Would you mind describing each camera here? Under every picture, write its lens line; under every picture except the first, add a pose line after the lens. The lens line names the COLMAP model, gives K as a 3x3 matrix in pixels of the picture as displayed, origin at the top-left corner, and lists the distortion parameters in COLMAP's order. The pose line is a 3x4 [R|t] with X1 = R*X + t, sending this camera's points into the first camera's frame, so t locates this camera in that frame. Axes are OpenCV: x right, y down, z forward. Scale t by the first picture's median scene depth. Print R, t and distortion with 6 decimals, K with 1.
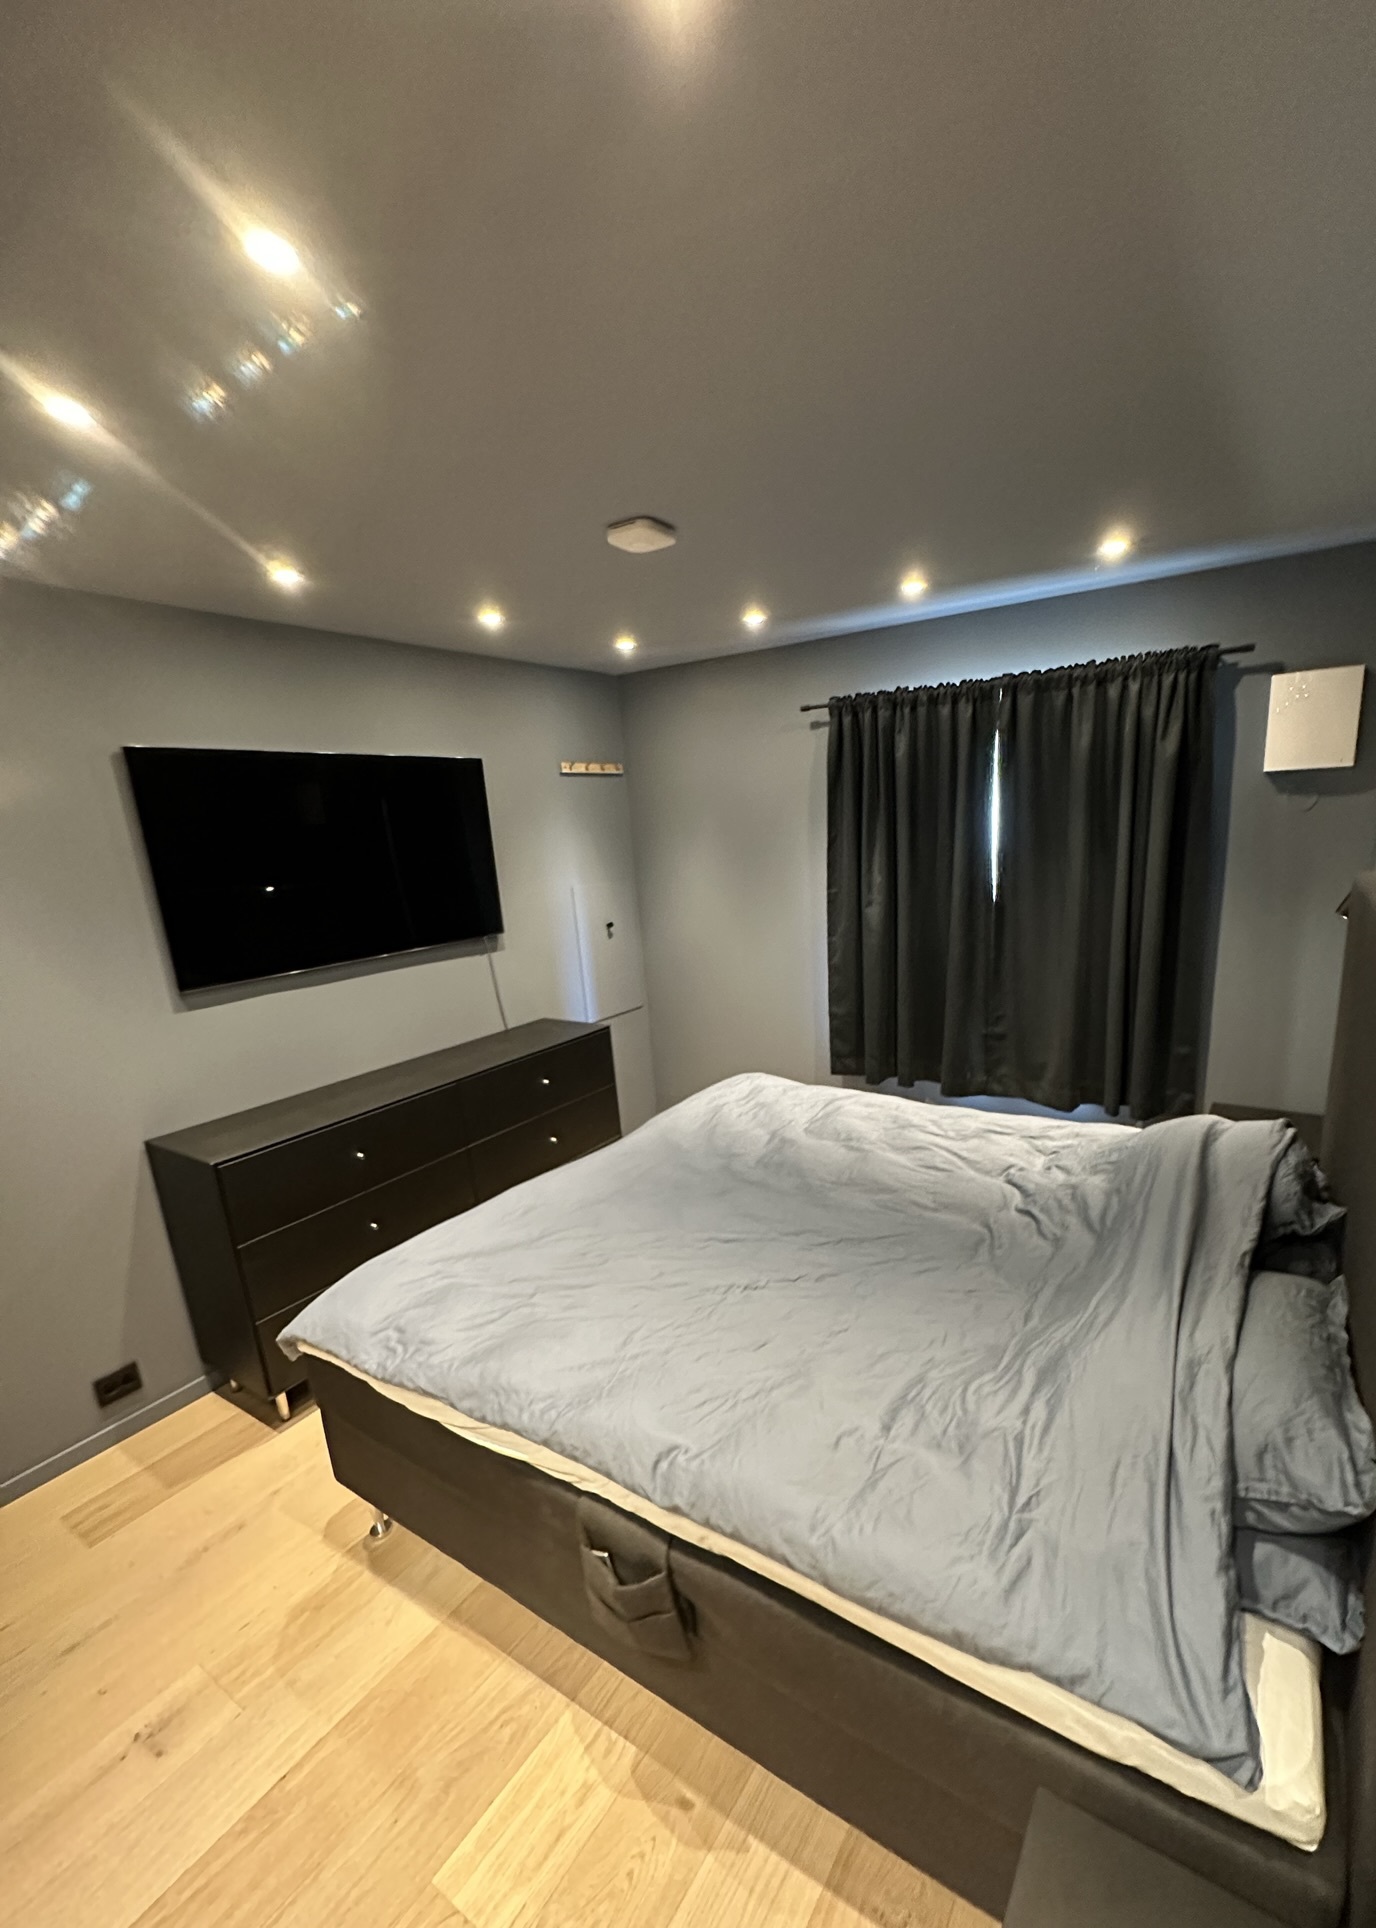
lens RADIAL K [[817.4, 0, 756.0], [0, 817.4, 1022.1], [0, 0, 1]] dist [-0.008084, 0.002271]
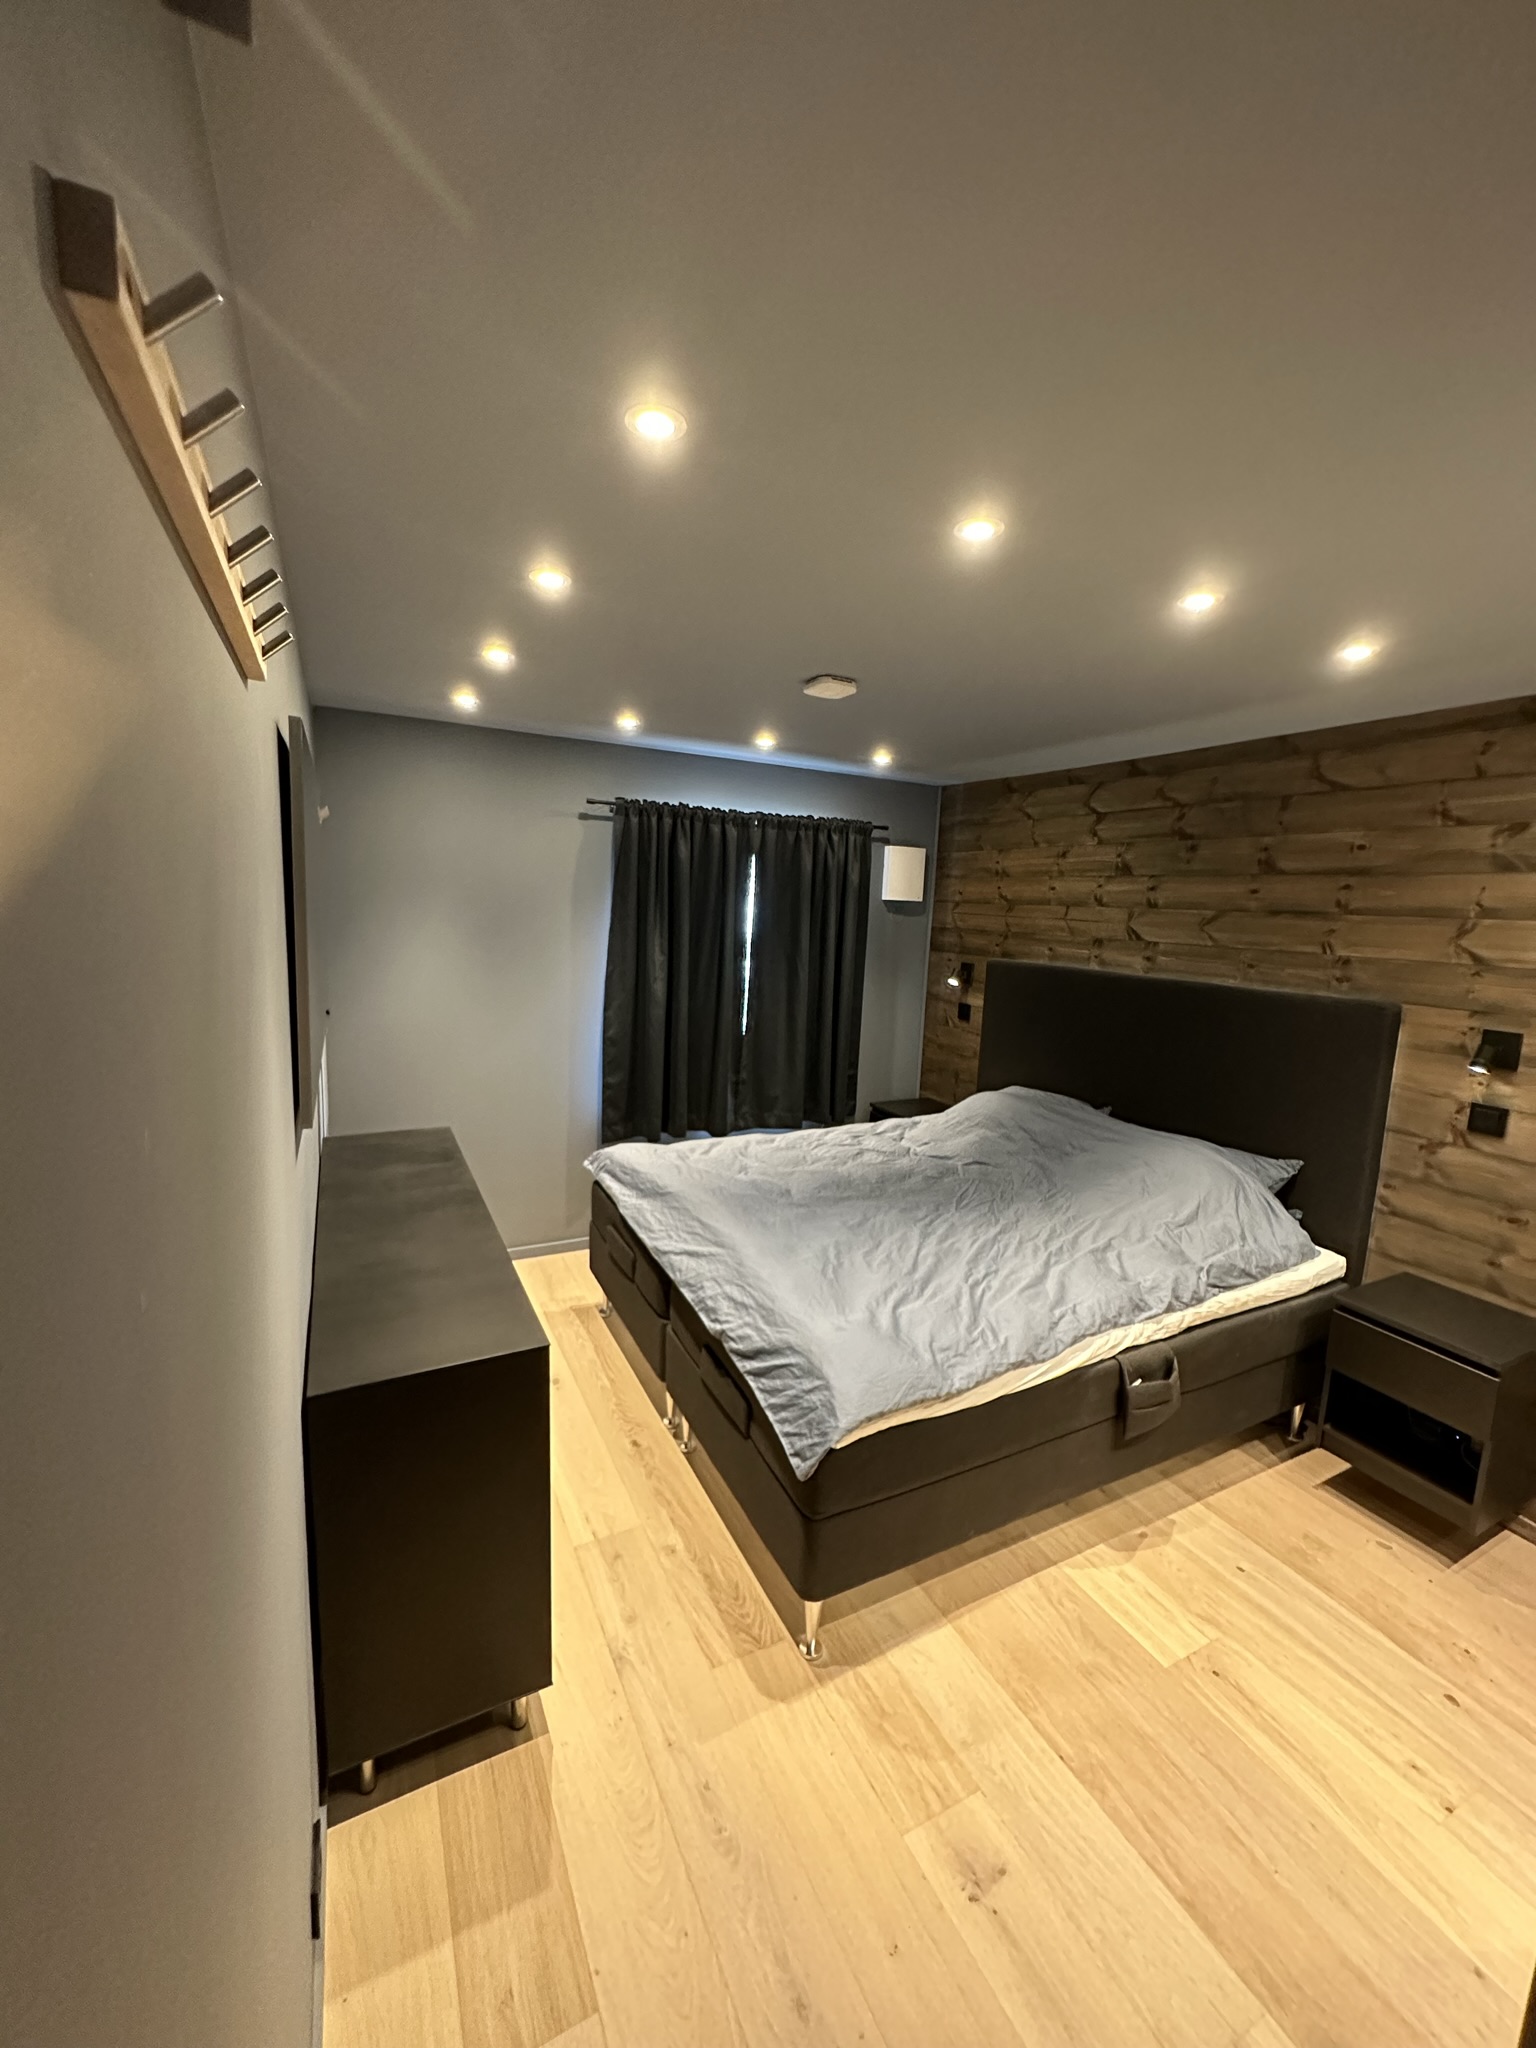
lens RADIAL K [[817.5, 0, 770.4], [0, 817.5, 1021.2], [0, 0, 1]] dist [-0.008702, 0.001768]
pose [[0.509723, -0.050986, 0.858826, -0.973987], [0.139564, 0.989921, -0.024064, -0.050044], [-0.848943, 0.132127, 0.511701, 0.371276]]
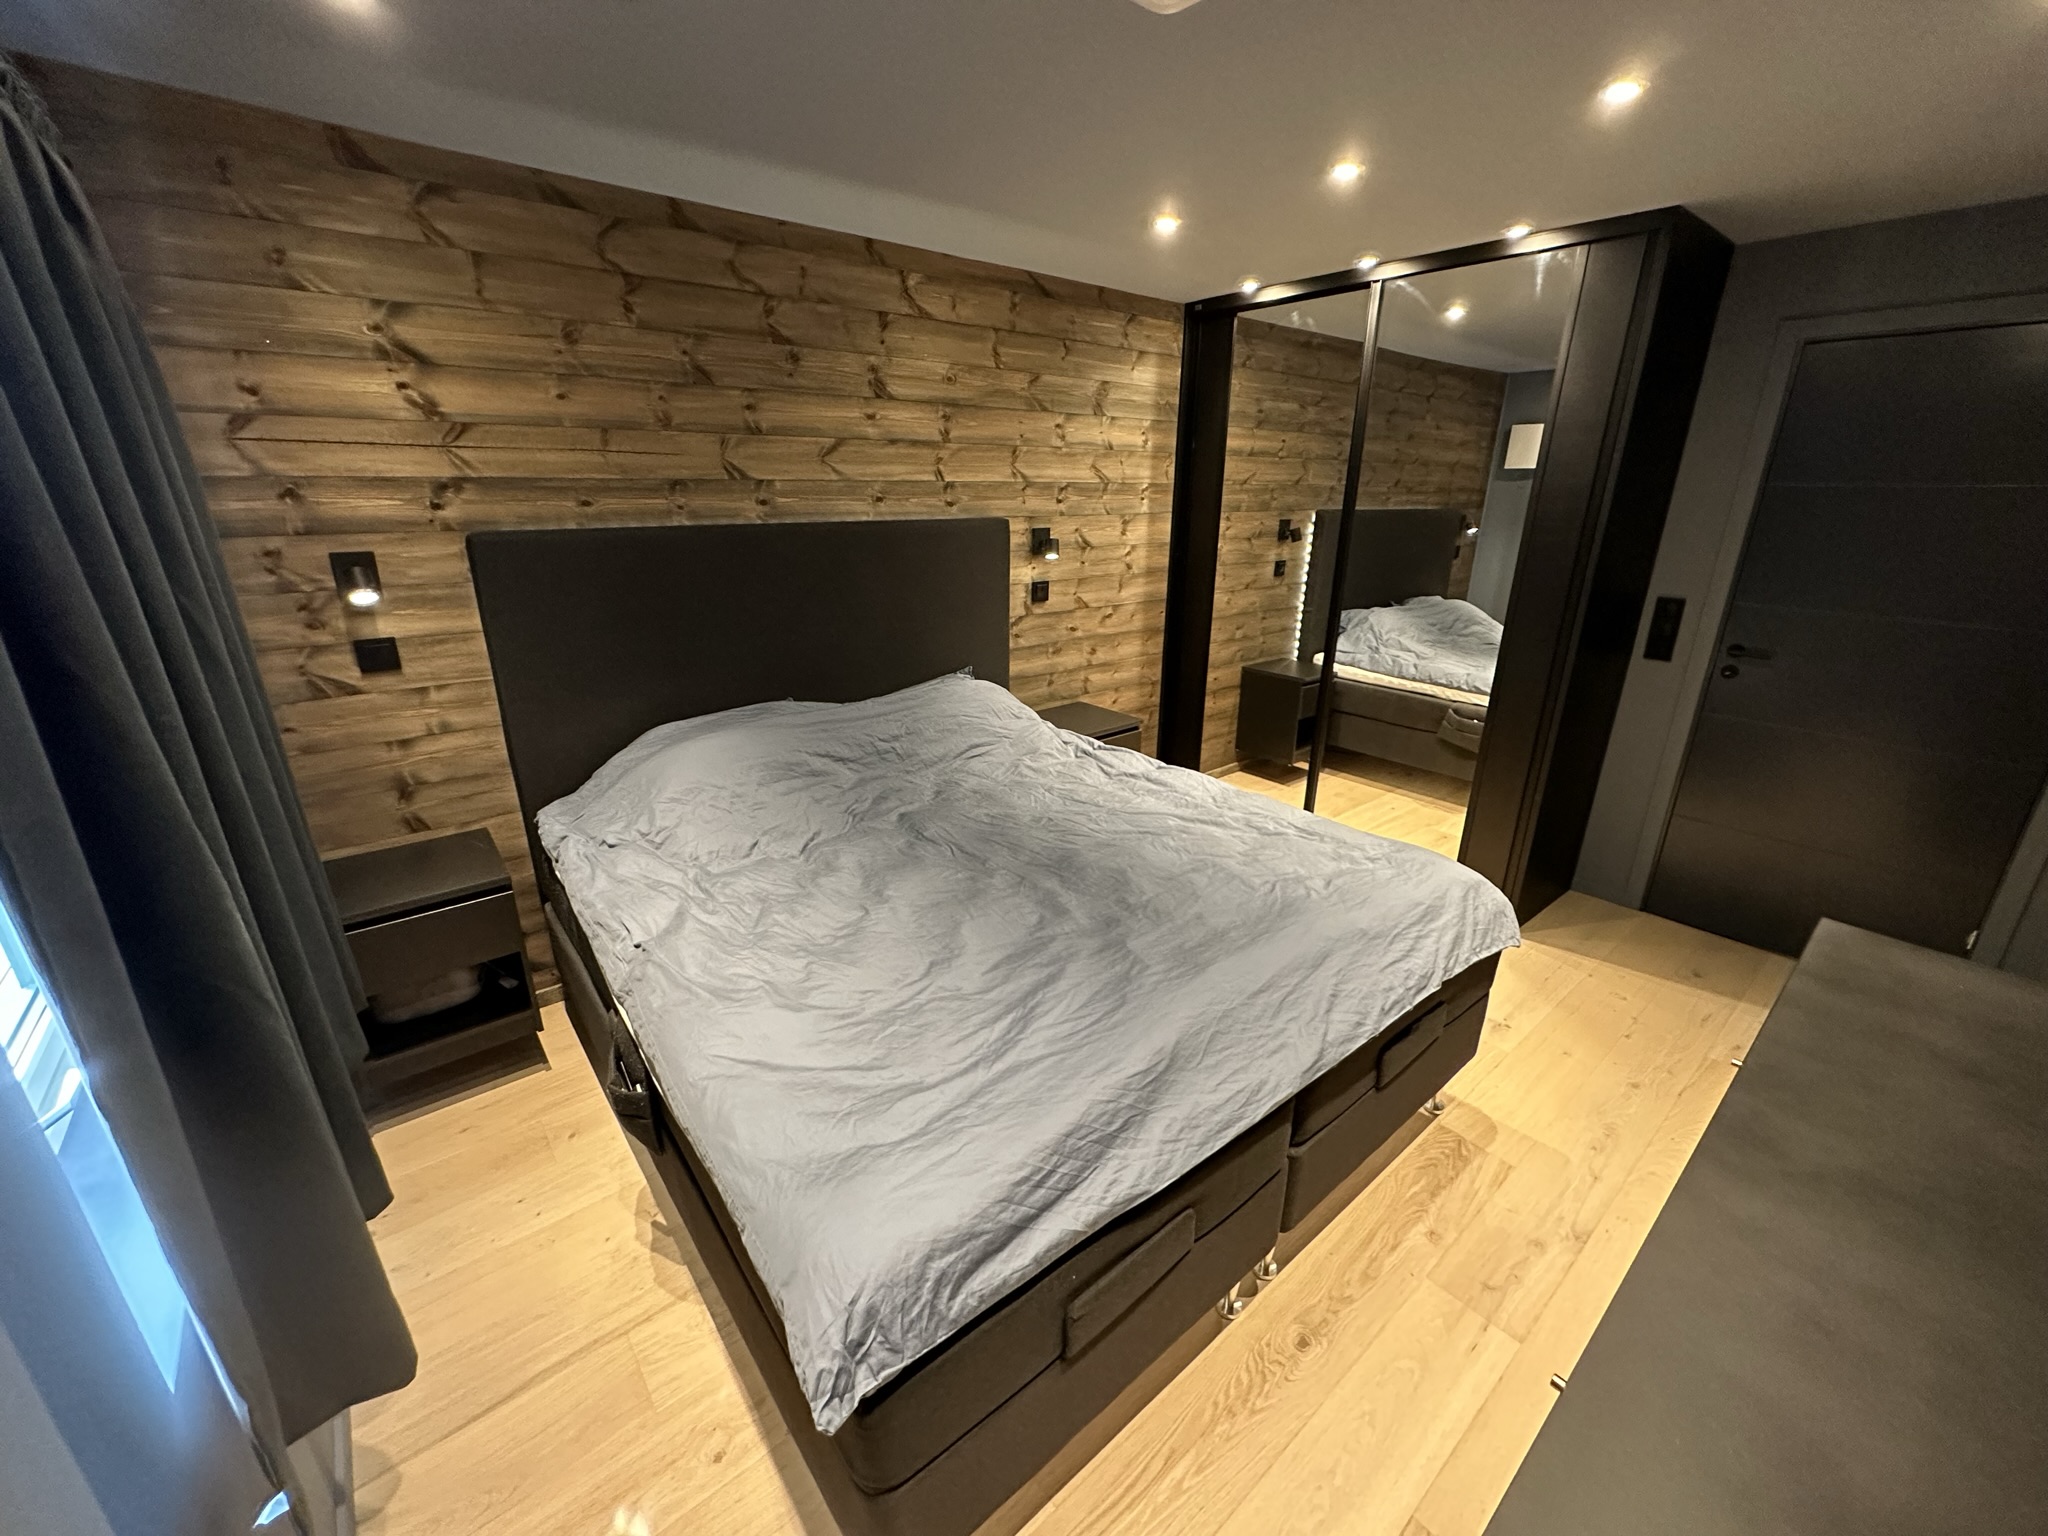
lens RADIAL K [[817.5, 0, 1022.2], [0, 817.5, 769.1], [0, 0, 1]] dist [-0.008702, 0.001768]
pose [[-0.946664, -0.061410, 0.316316, -0.205121], [0.118163, 0.847120, 0.518097, -0.304593], [-0.299774, 0.527841, -0.794682, 1.404167]]
